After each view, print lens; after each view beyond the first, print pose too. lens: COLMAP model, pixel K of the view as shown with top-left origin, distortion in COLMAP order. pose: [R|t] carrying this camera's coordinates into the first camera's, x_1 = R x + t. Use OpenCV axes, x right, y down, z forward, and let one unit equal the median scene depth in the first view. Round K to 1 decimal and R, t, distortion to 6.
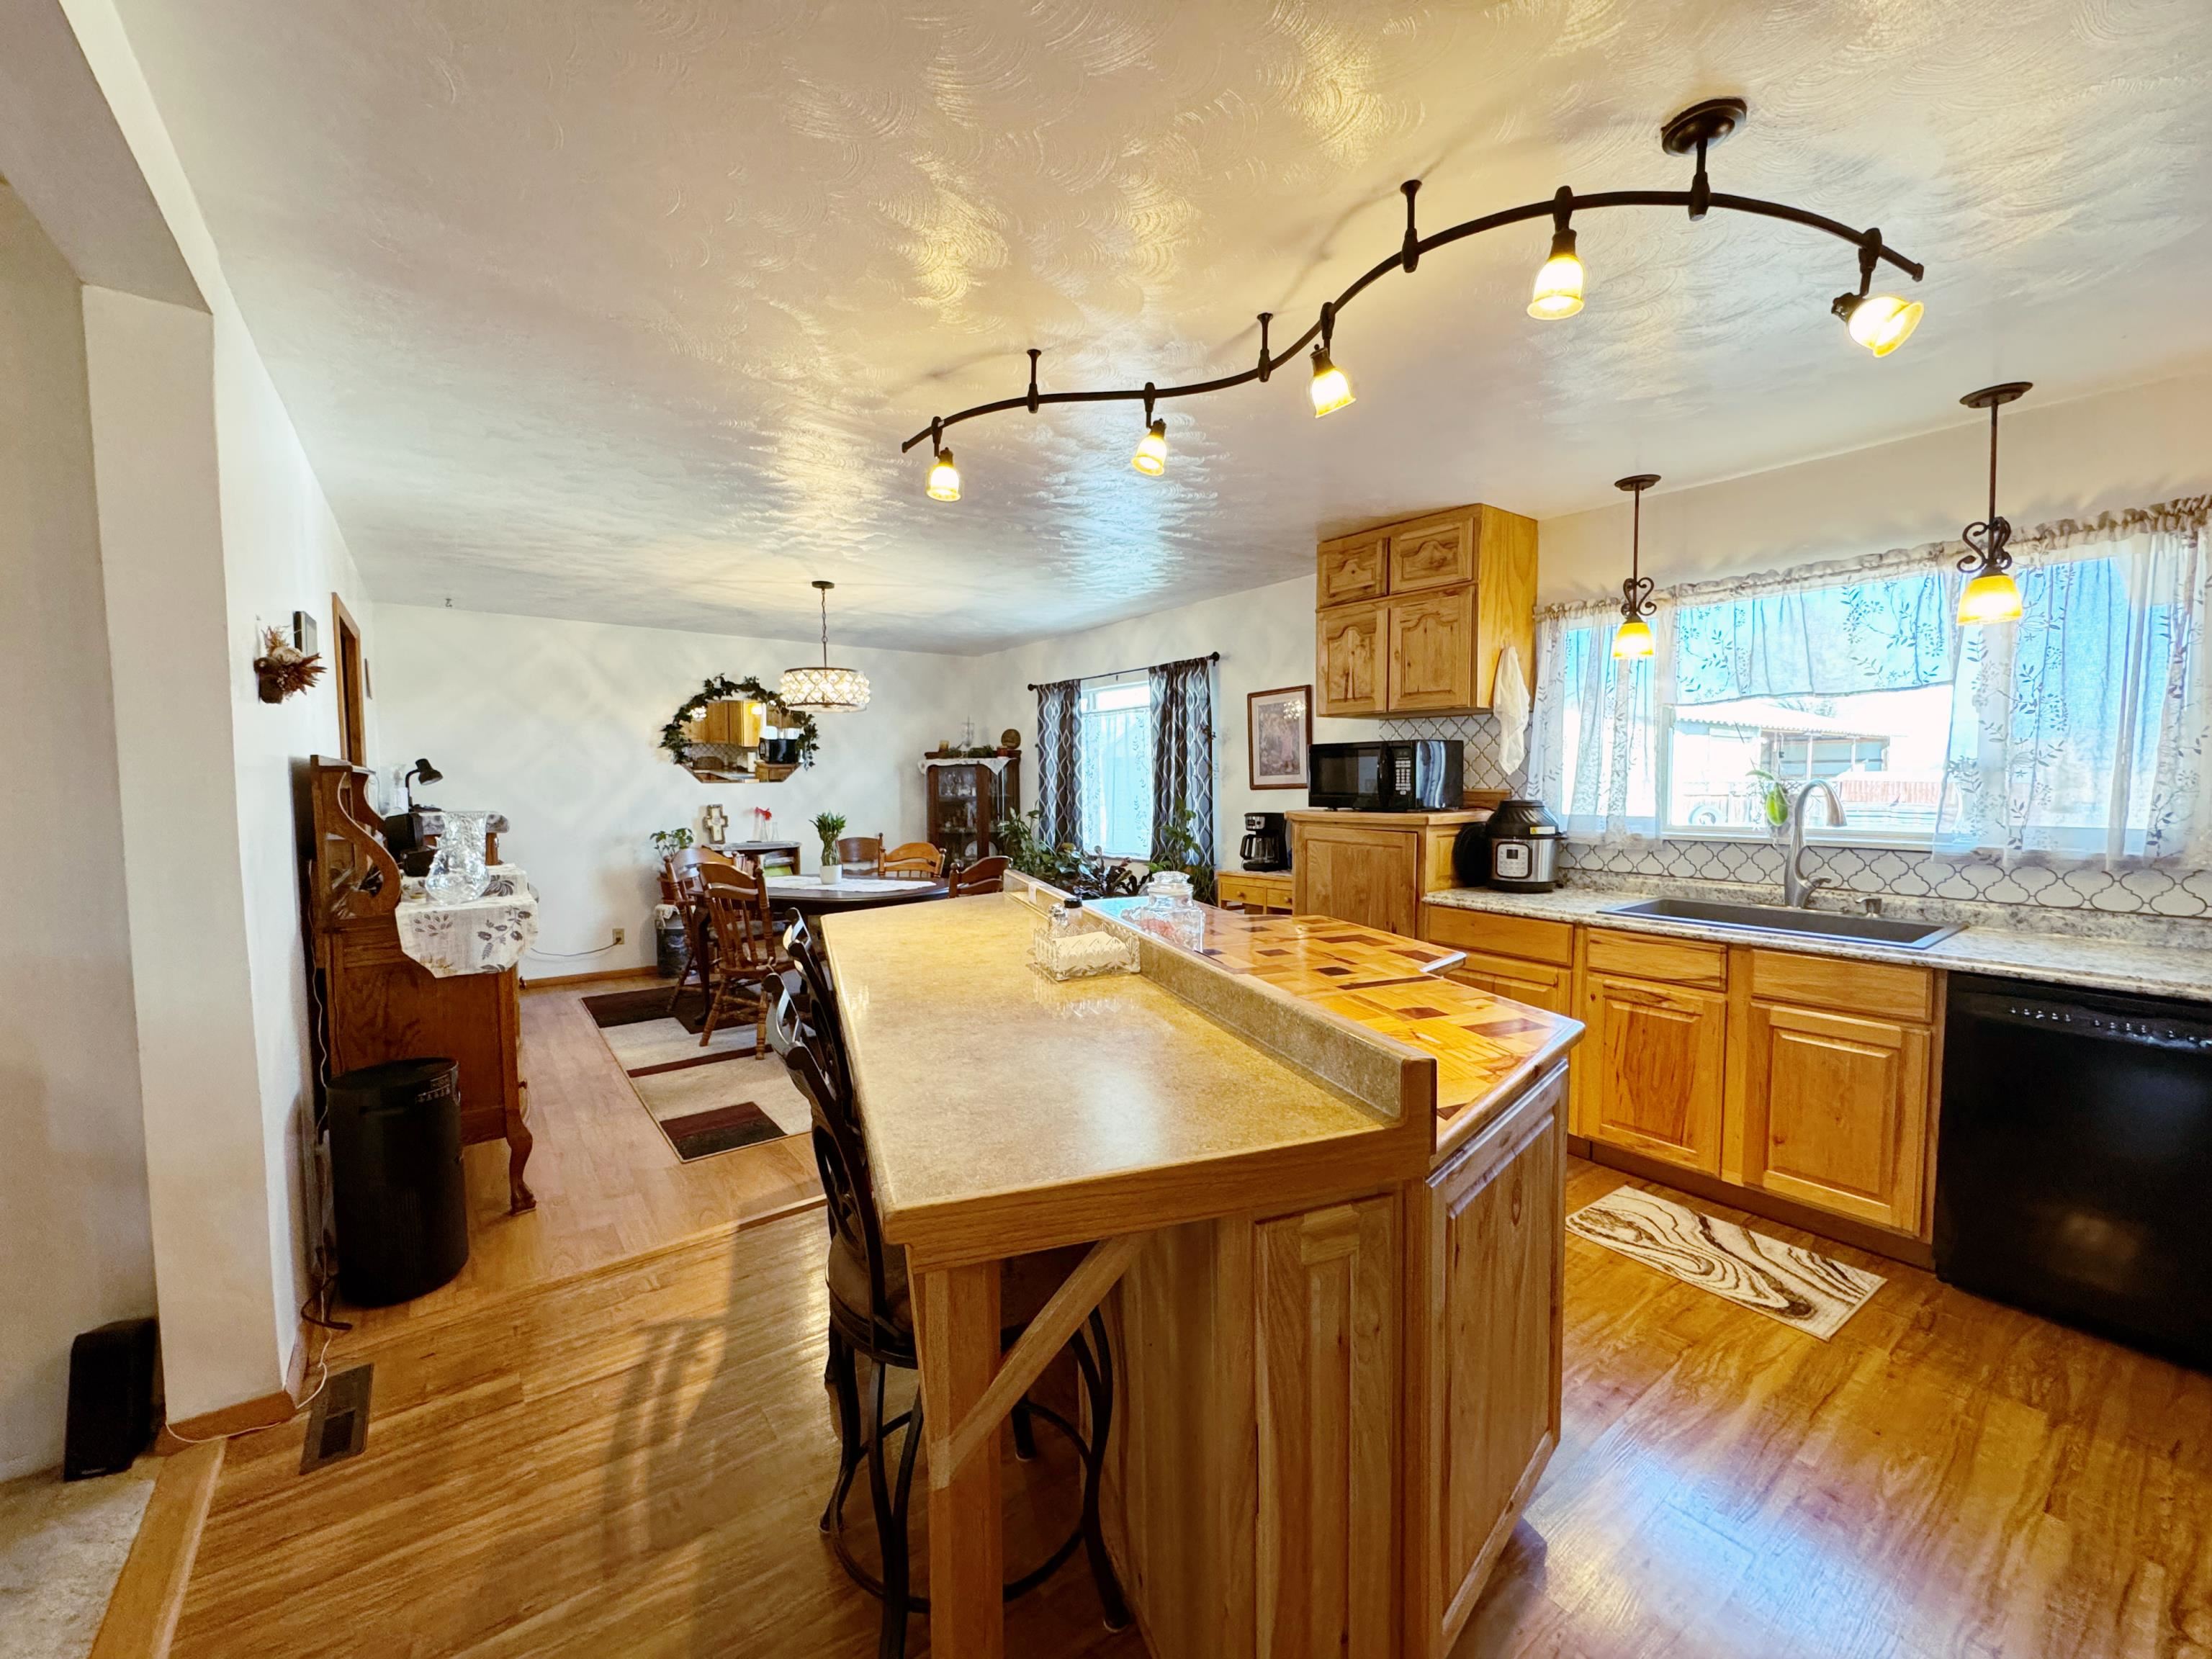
lens RADIAL K [[890.6, 0, 1104.9], [0, 890.6, 831.1], [0, 0, 1]] dist [-0.001081, -0.000009]
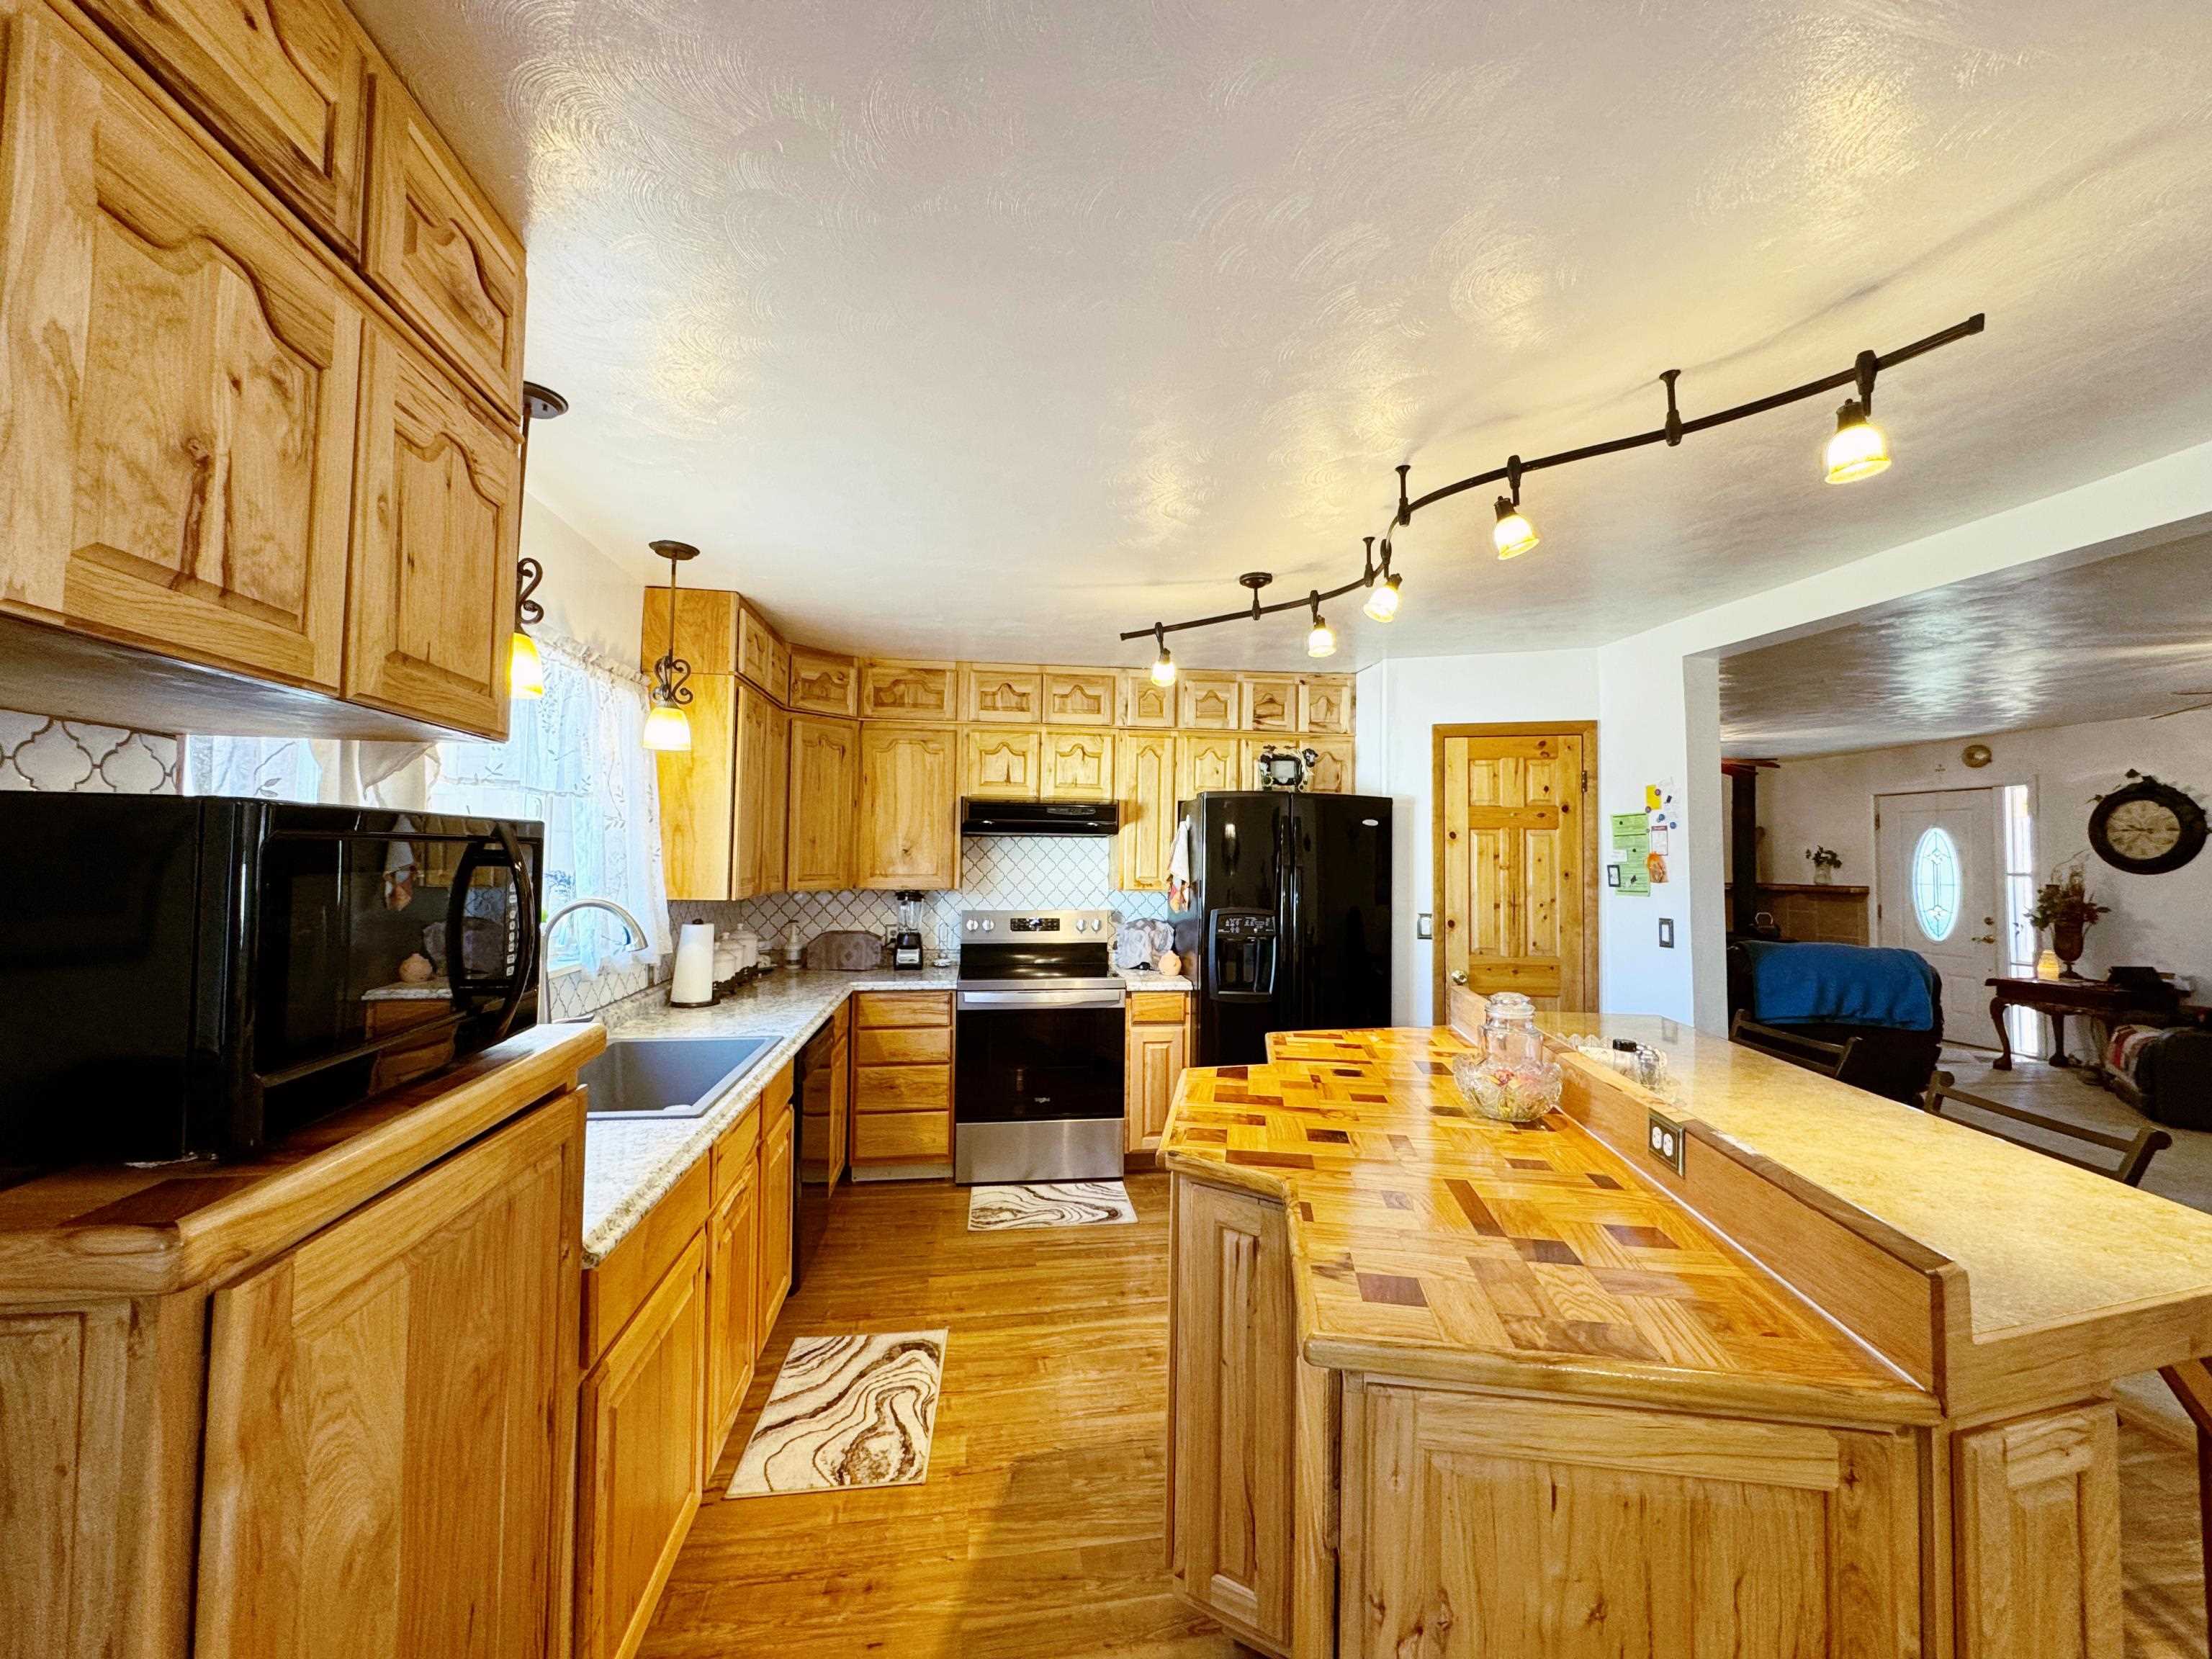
lens RADIAL K [[890.6, 0, 1101.7], [0, 890.6, 824.6], [0, 0, 1]] dist [-0.001081, -0.000009]
pose [[-0.874960, 0.010262, 0.484087, -0.004840], [0.023190, 0.999516, 0.020726, -0.141446], [-0.483640, 0.029360, -0.874774, 1.636220]]
